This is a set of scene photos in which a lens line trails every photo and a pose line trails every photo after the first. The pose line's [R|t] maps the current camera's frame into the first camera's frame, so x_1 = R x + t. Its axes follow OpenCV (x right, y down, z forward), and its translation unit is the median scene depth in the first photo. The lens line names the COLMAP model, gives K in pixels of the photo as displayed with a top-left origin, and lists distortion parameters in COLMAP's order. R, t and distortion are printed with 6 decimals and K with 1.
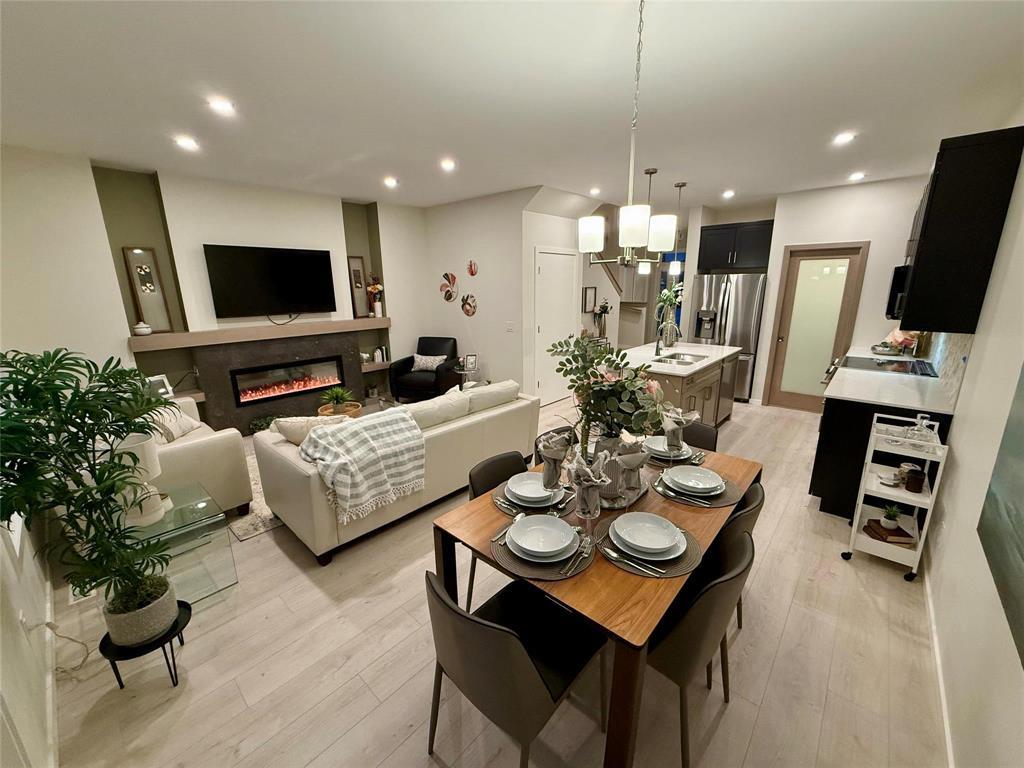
lens RADIAL K [[407.8, 0, 512.0], [0, 407.8, 384.0], [0, 0, 1]] dist [-0.001226, 0.000511]
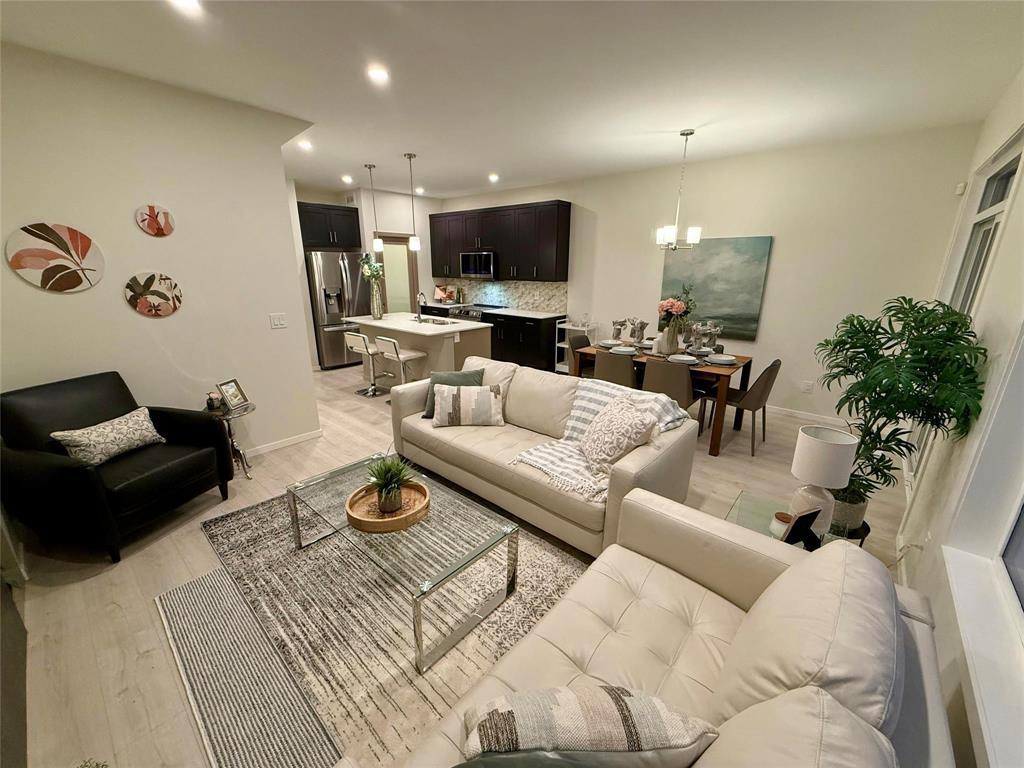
lens RADIAL K [[407.8, 0, 512.0], [0, 407.8, 384.0], [0, 0, 1]] dist [-0.001226, 0.000511]
pose [[-0.010037, -0.273532, 0.961810, -0.635346], [0.244683, 0.931947, 0.267592, -0.121695], [-0.969551, 0.238025, 0.057575, 0.584198]]
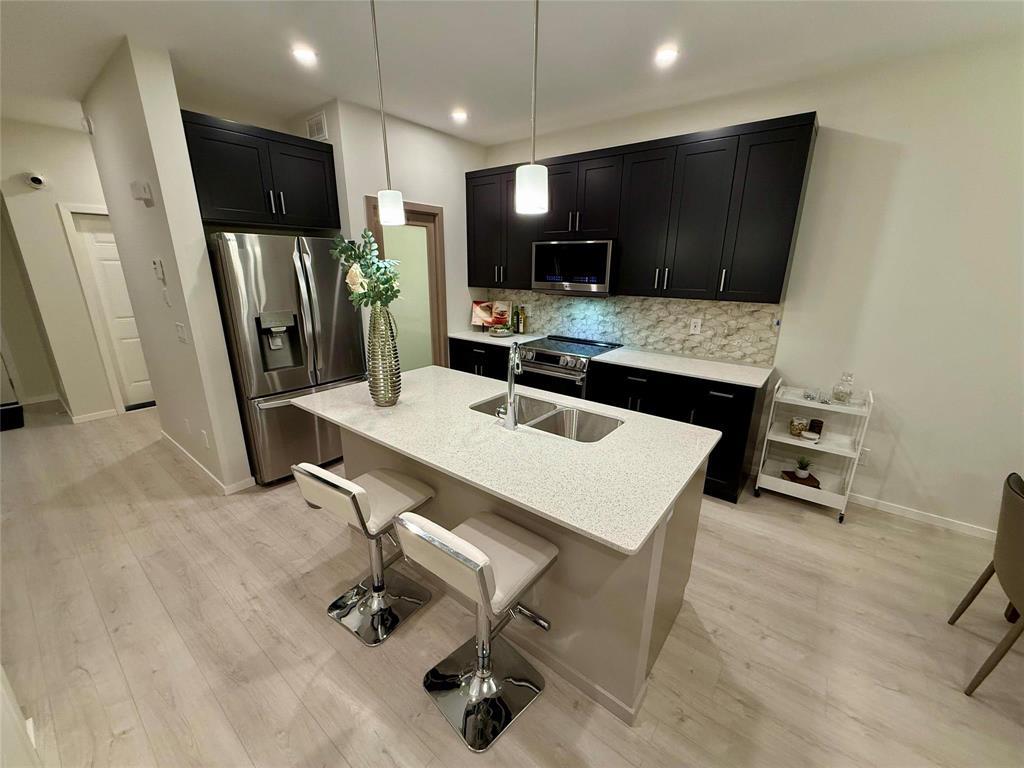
lens RADIAL K [[407.8, 0, 512.0], [0, 407.8, 384.0], [0, 0, 1]] dist [-0.001226, 0.000511]
pose [[-0.057572, -0.271533, 0.960706, -0.011553], [0.240346, 0.930229, 0.277322, -0.177958], [-0.968979, 0.246867, 0.011707, 0.794466]]
